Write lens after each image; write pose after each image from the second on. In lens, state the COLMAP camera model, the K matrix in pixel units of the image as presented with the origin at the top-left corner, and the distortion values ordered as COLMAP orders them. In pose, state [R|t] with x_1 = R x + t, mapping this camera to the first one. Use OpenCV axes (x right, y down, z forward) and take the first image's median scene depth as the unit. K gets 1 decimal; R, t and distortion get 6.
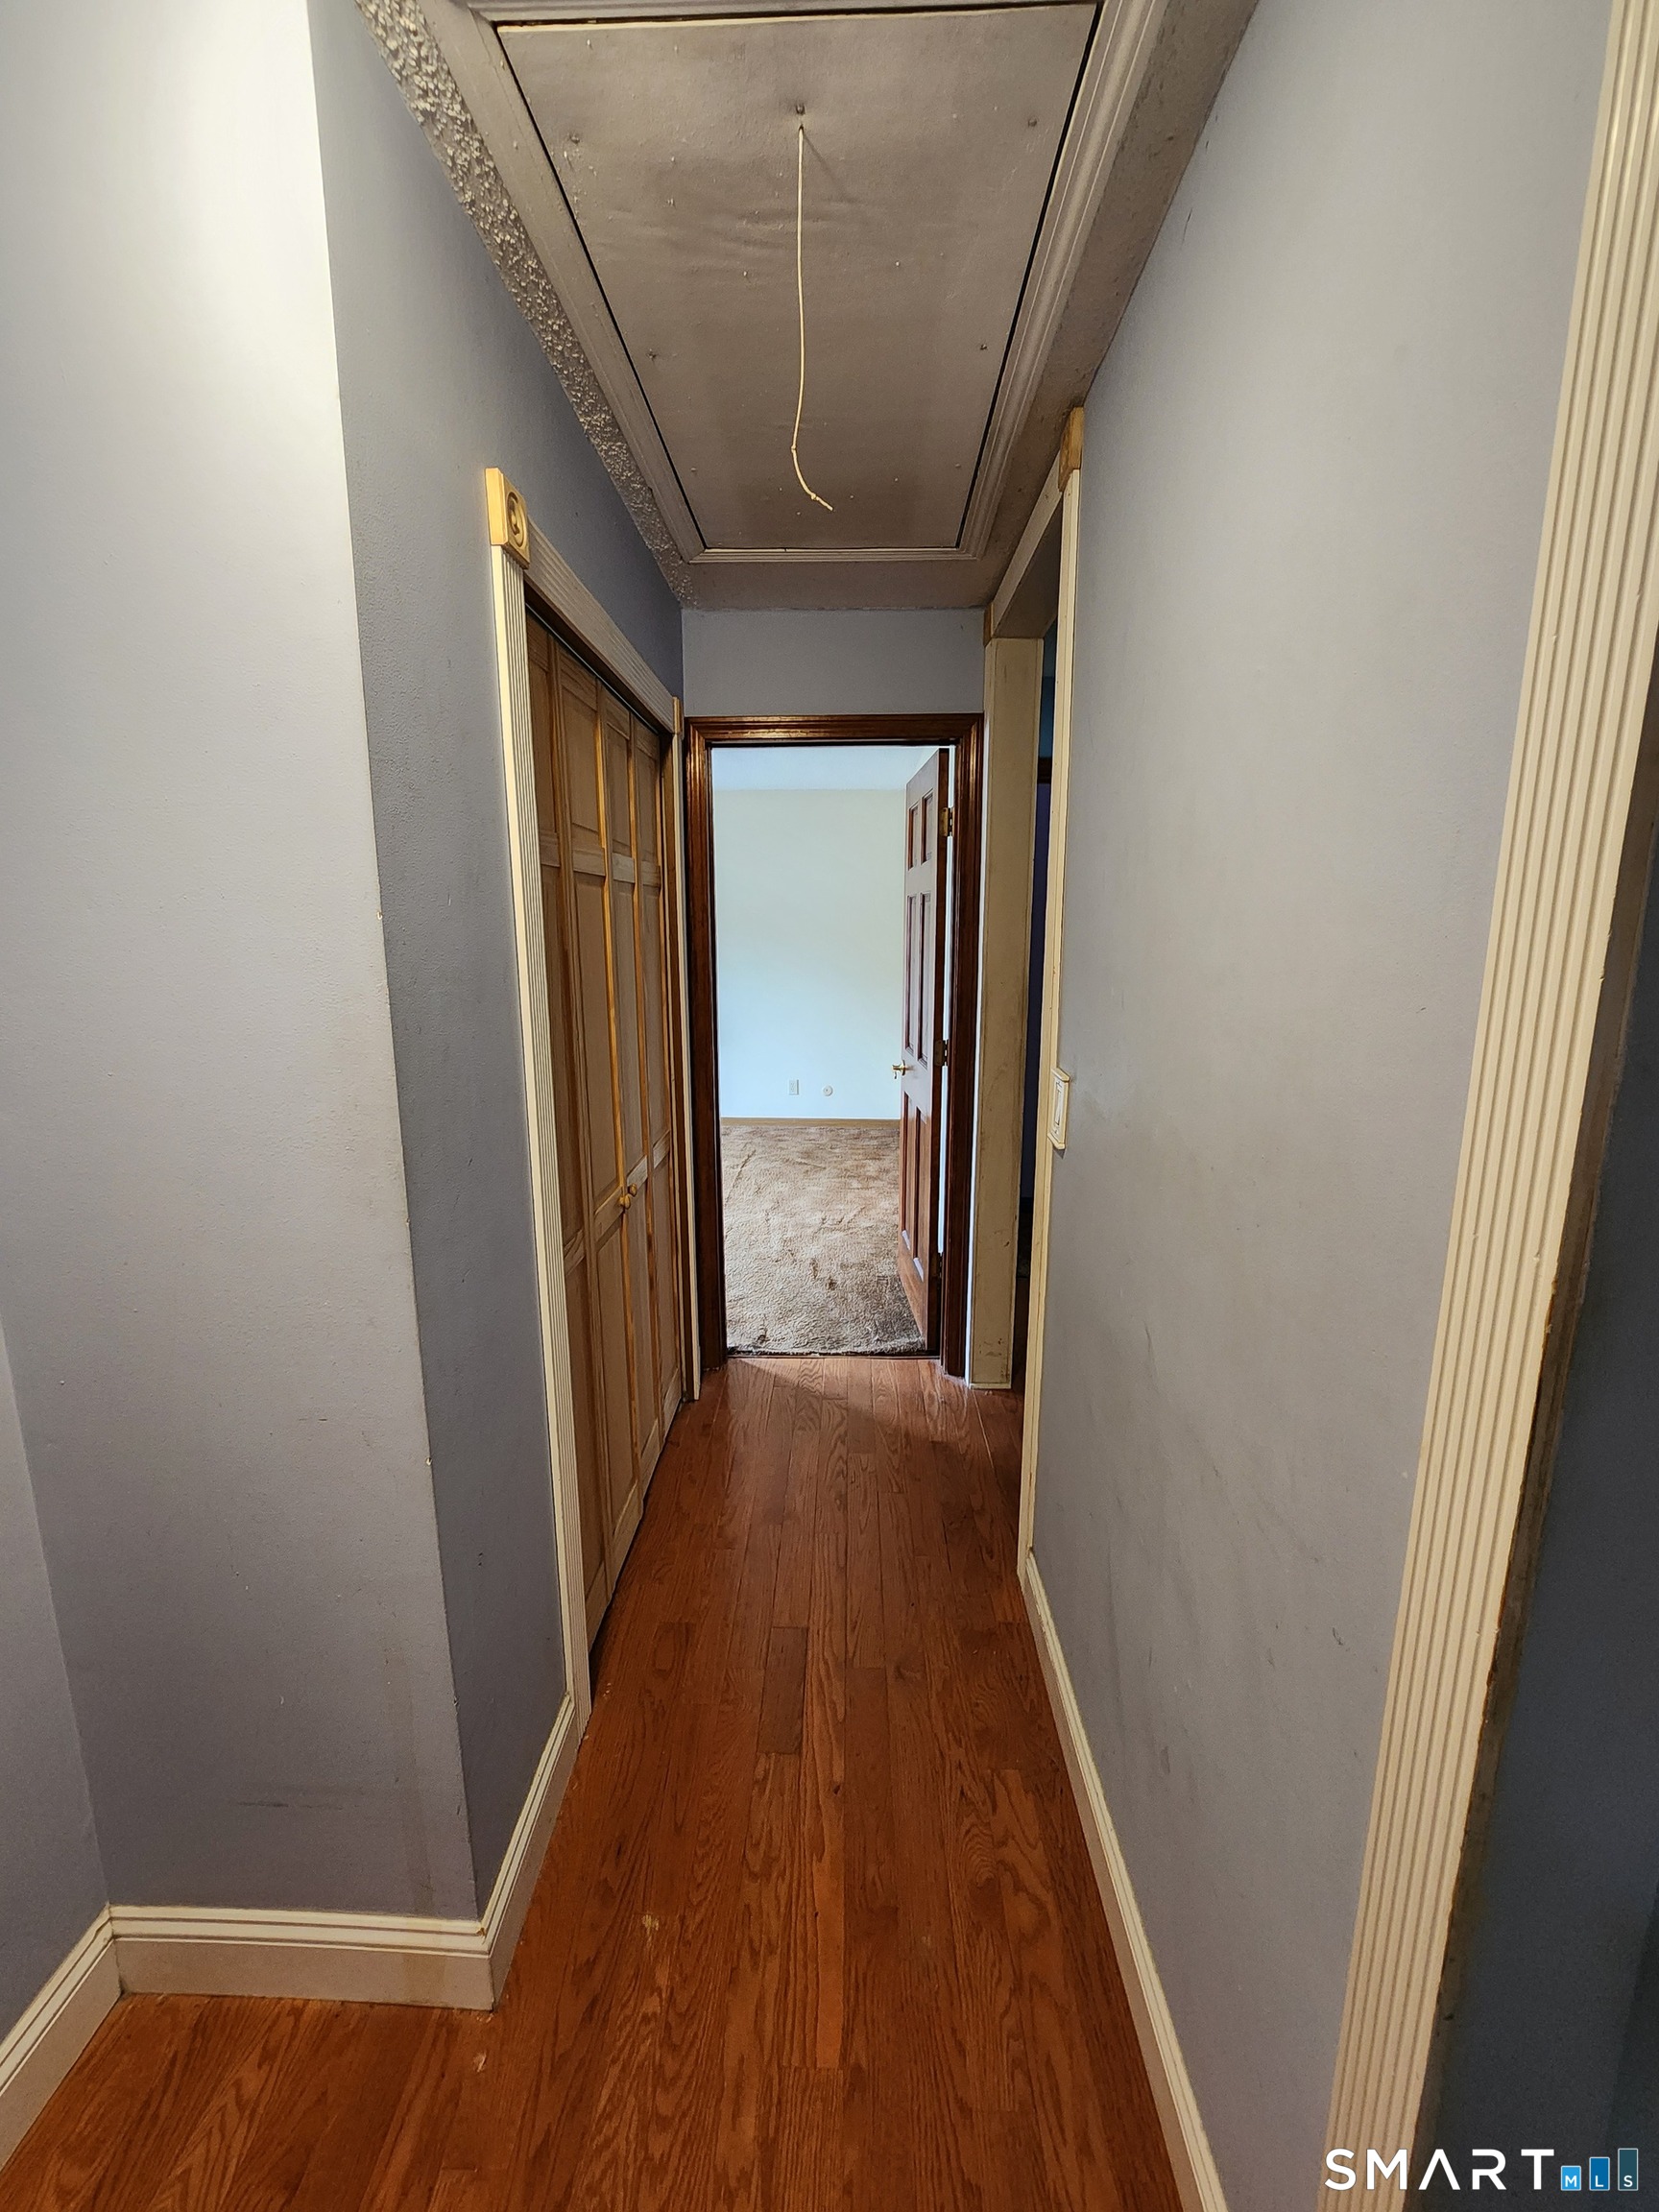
lens RADIAL K [[906.6, 0, 829.5], [0, 906.6, 1108.0], [0, 0, 1]] dist [-0.003521, 0.001518]
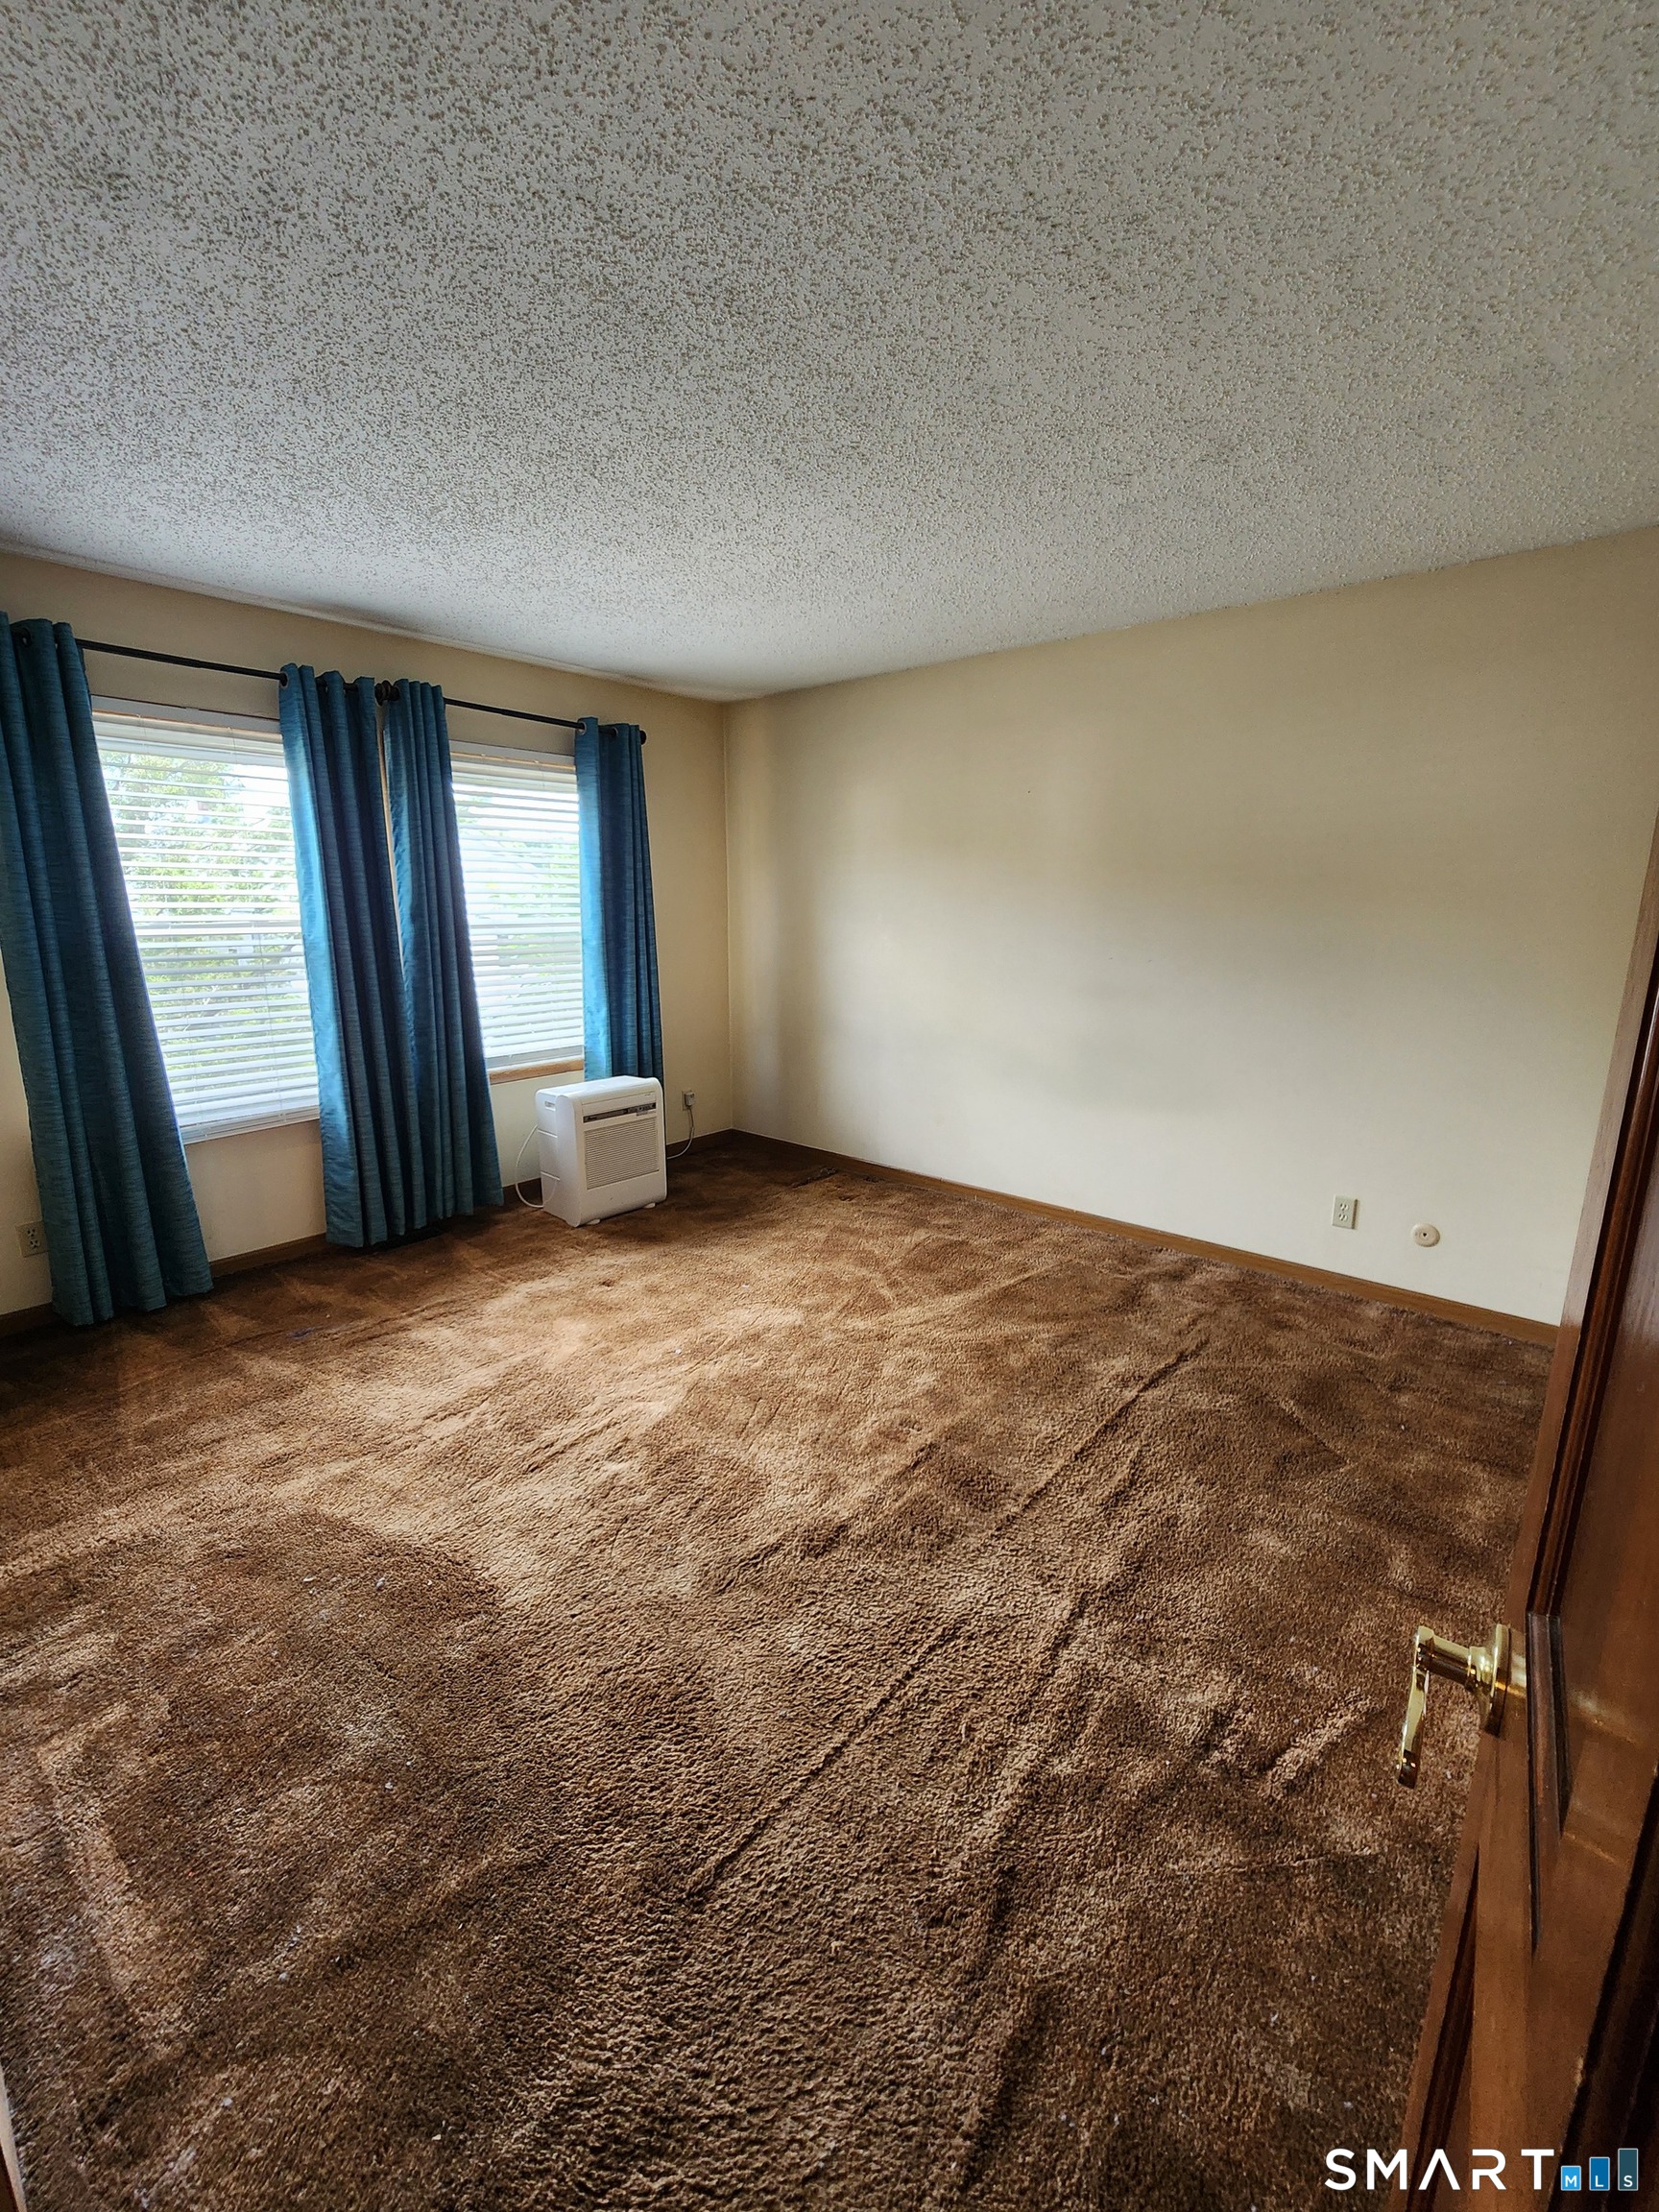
lens RADIAL K [[906.6, 0, 826.4], [0, 906.6, 1102.1], [0, 0, 1]] dist [-0.003521, 0.001518]
pose [[0.768396, 0.138613, -0.624783, 0.058557], [-0.128679, 0.989788, 0.061334, -0.106010], [0.626904, 0.033268, 0.778386, 0.627202]]
